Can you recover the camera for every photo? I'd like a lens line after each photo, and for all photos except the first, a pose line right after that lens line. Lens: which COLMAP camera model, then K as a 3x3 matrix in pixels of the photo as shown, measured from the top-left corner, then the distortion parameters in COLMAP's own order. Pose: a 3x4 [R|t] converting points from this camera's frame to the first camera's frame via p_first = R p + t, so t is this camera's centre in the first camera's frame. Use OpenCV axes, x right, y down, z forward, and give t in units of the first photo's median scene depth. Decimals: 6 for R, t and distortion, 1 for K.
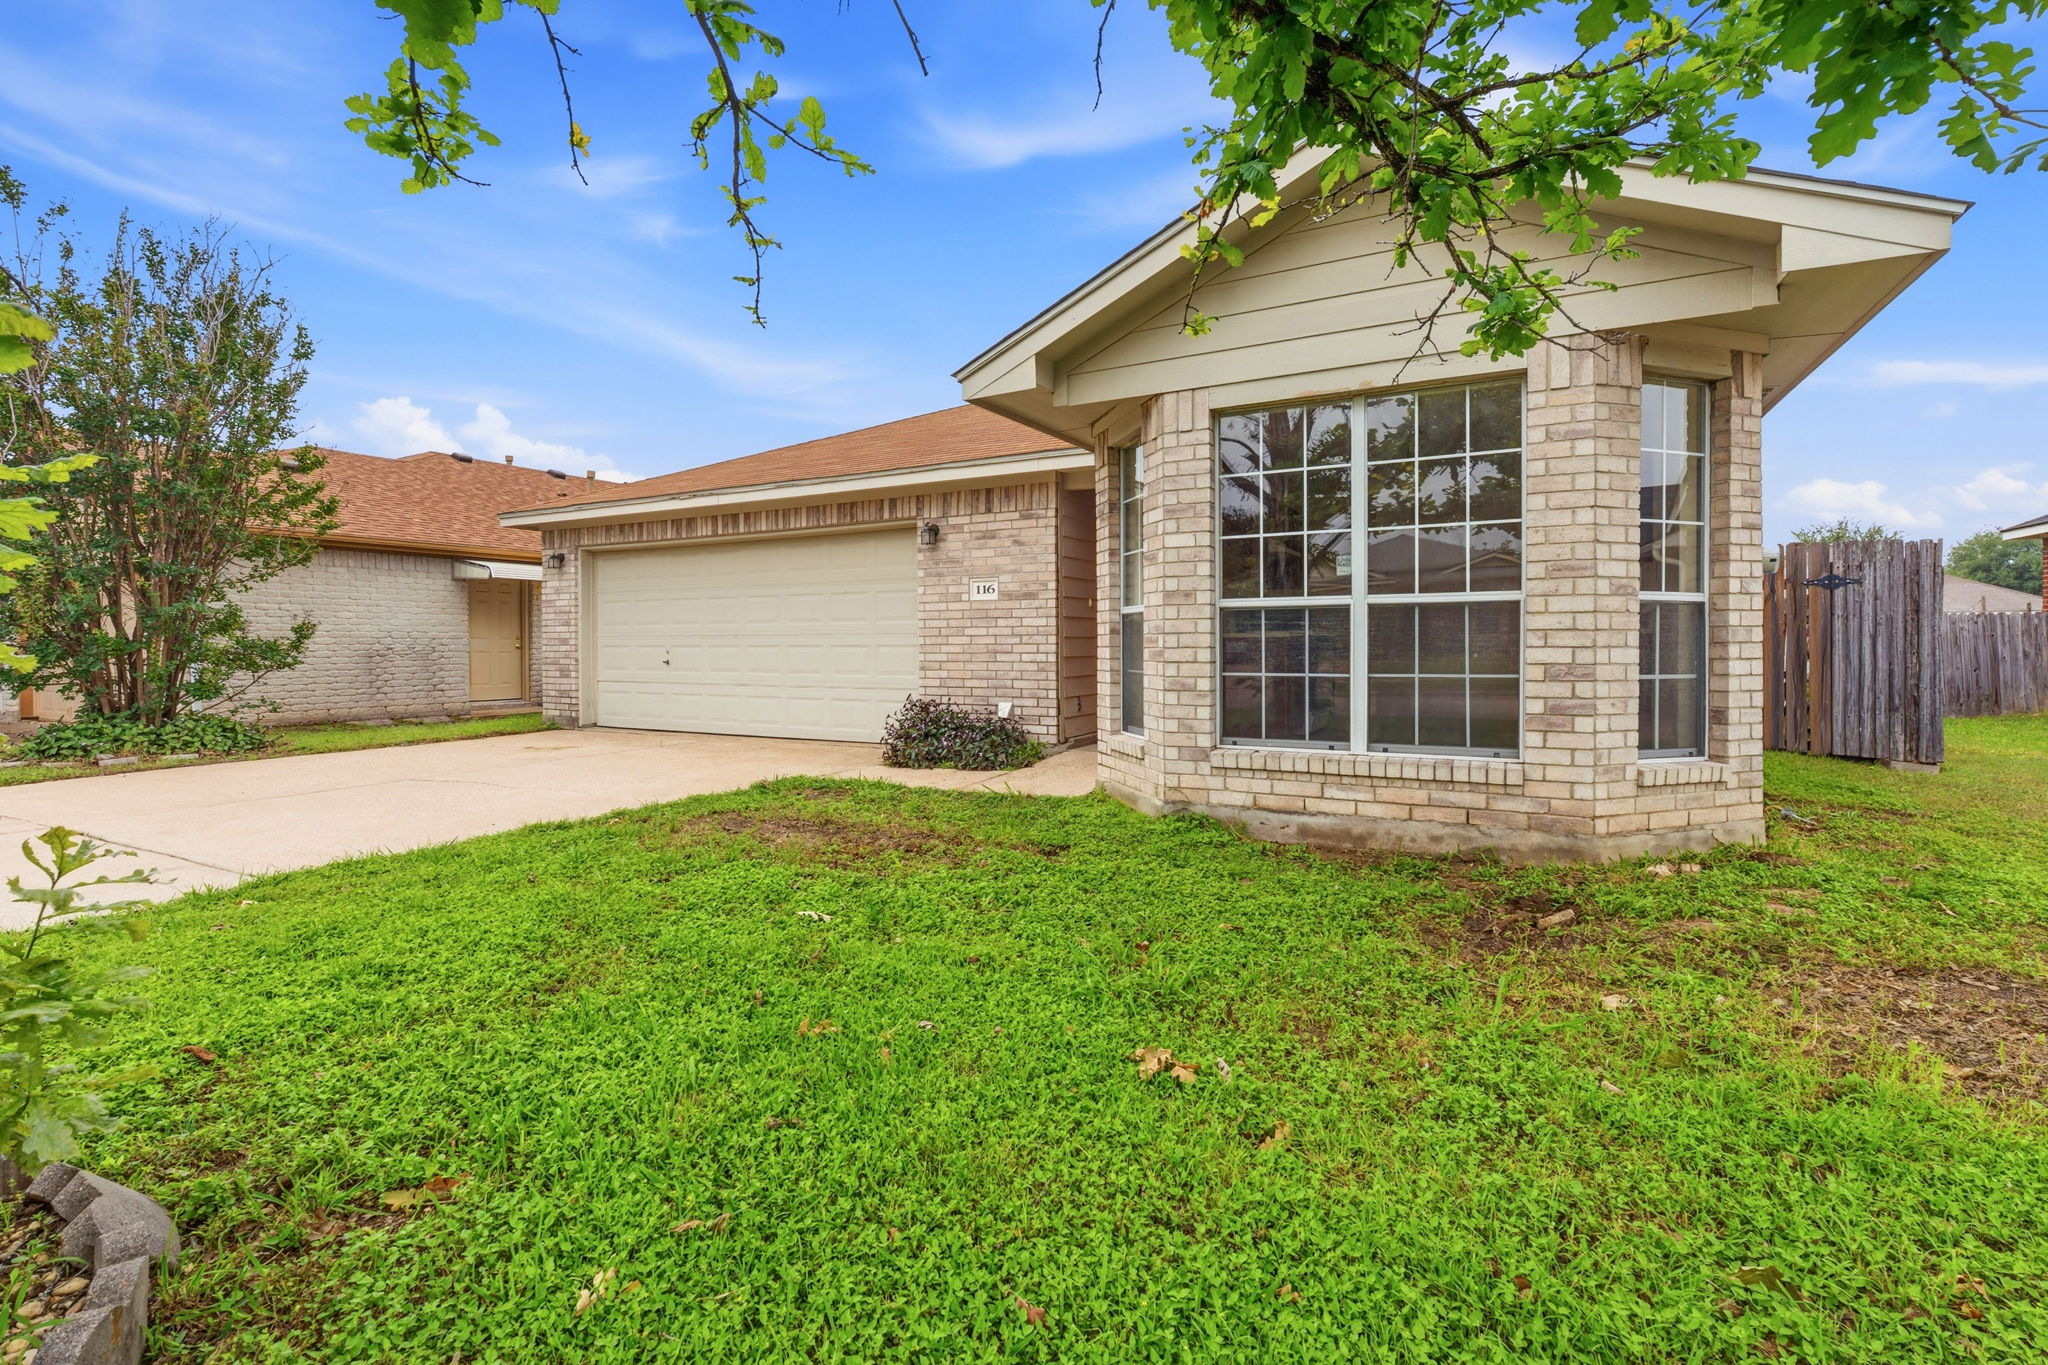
lens RADIAL K [[925.5, 0, 1020.4], [0, 925.5, 650.5], [0, 0, 1]] dist [-0.001205, 0.000029]
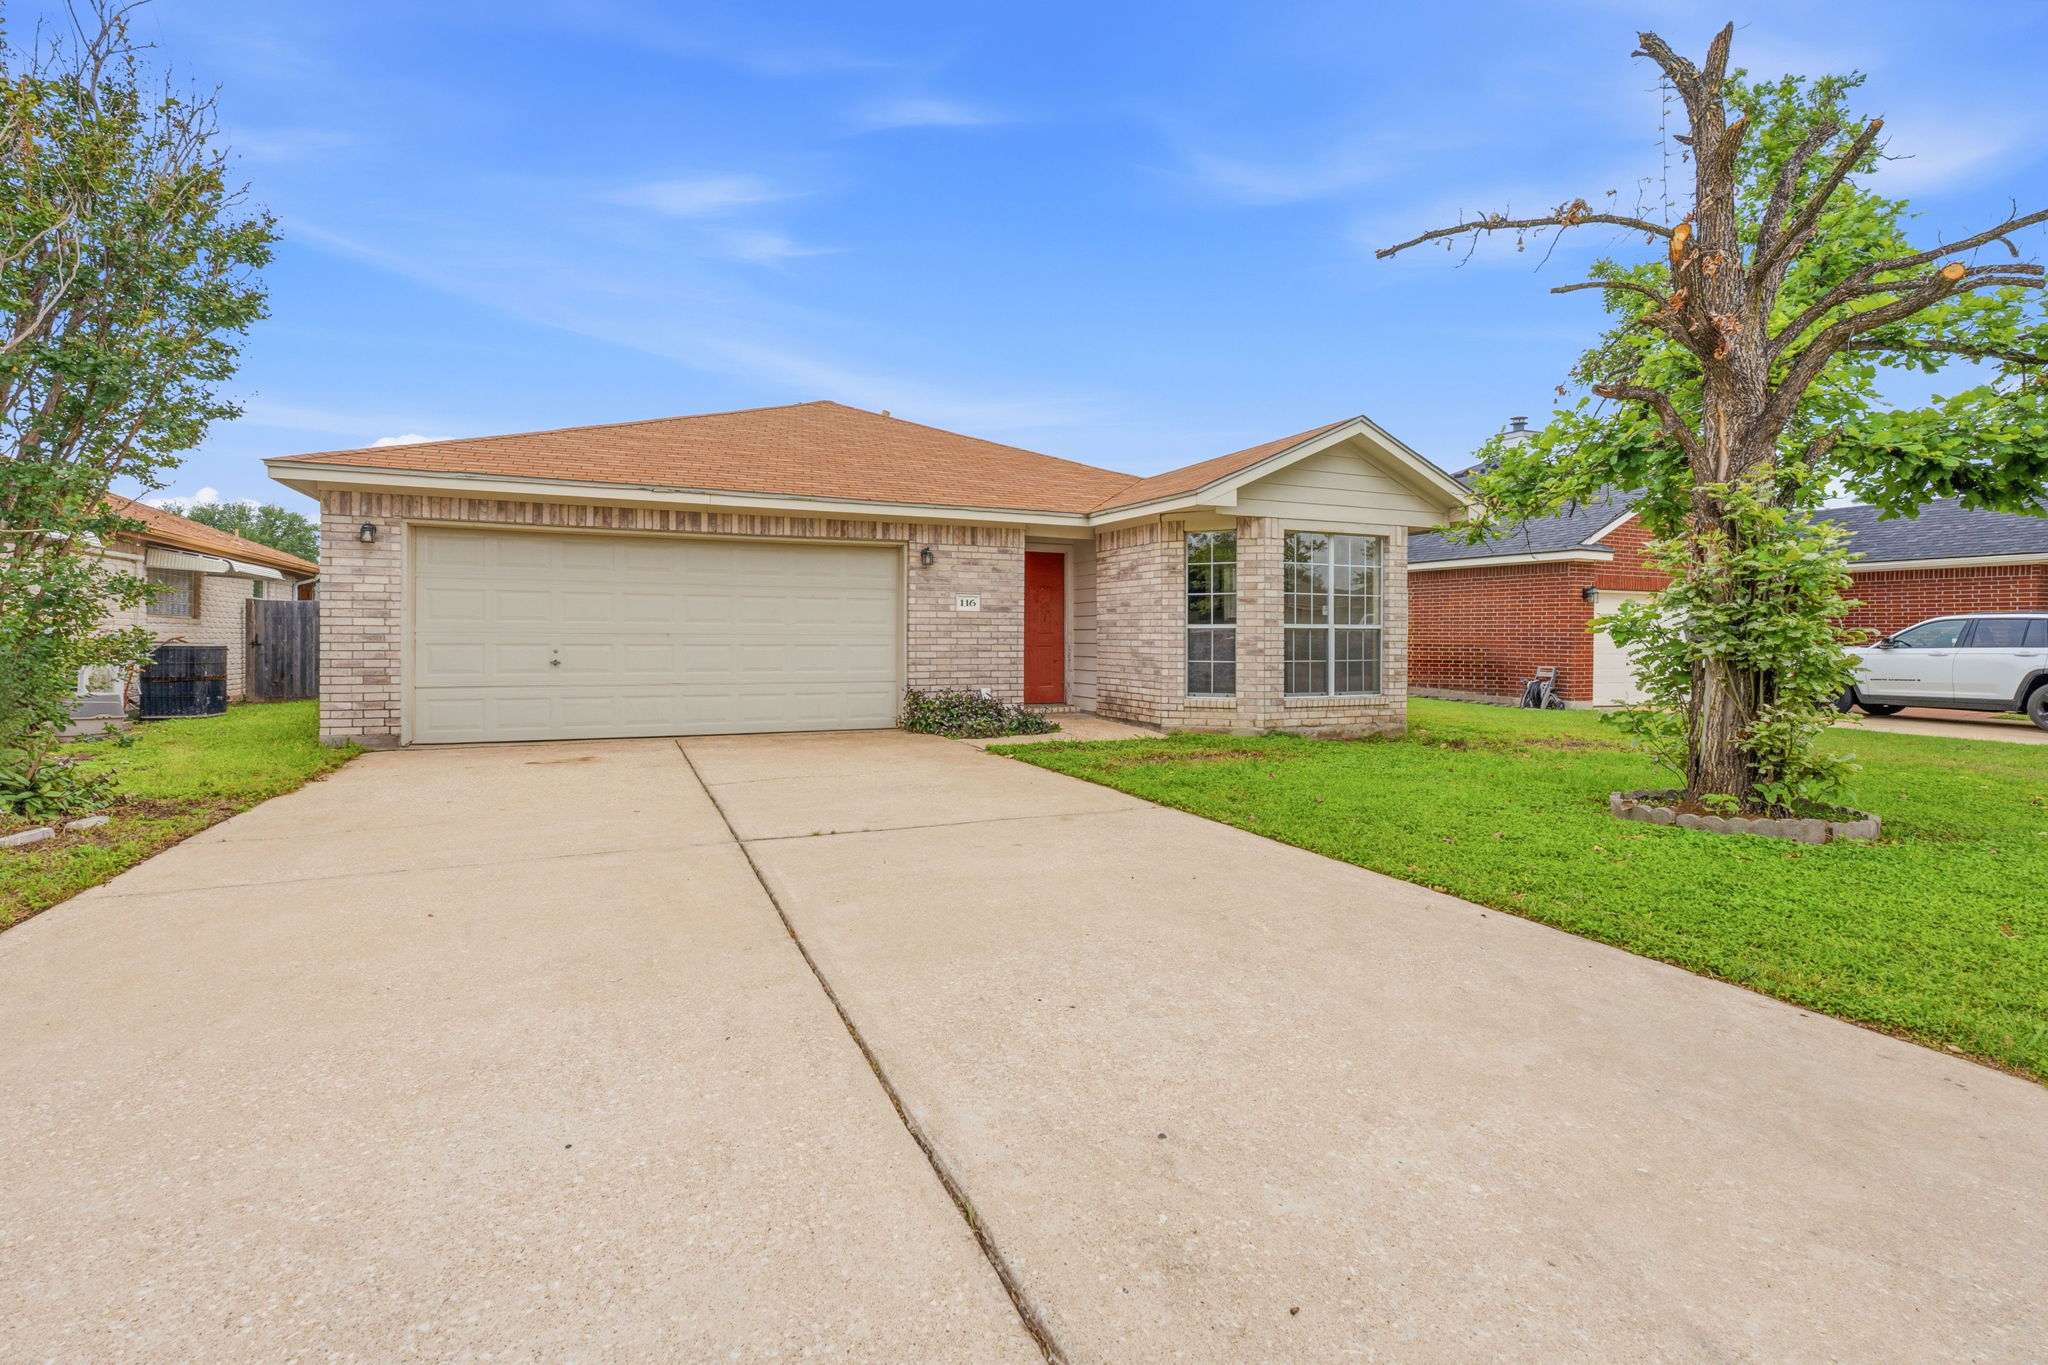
lens RADIAL K [[925.5, 0, 1020.4], [0, 925.5, 650.5], [0, 0, 1]] dist [-0.001205, 0.000029]
pose [[0.614449, -0.002207, 0.788953, -1.059239], [-0.000534, 0.999995, 0.003213, -0.002693], [-0.788956, -0.002395, 0.614445, 0.136165]]
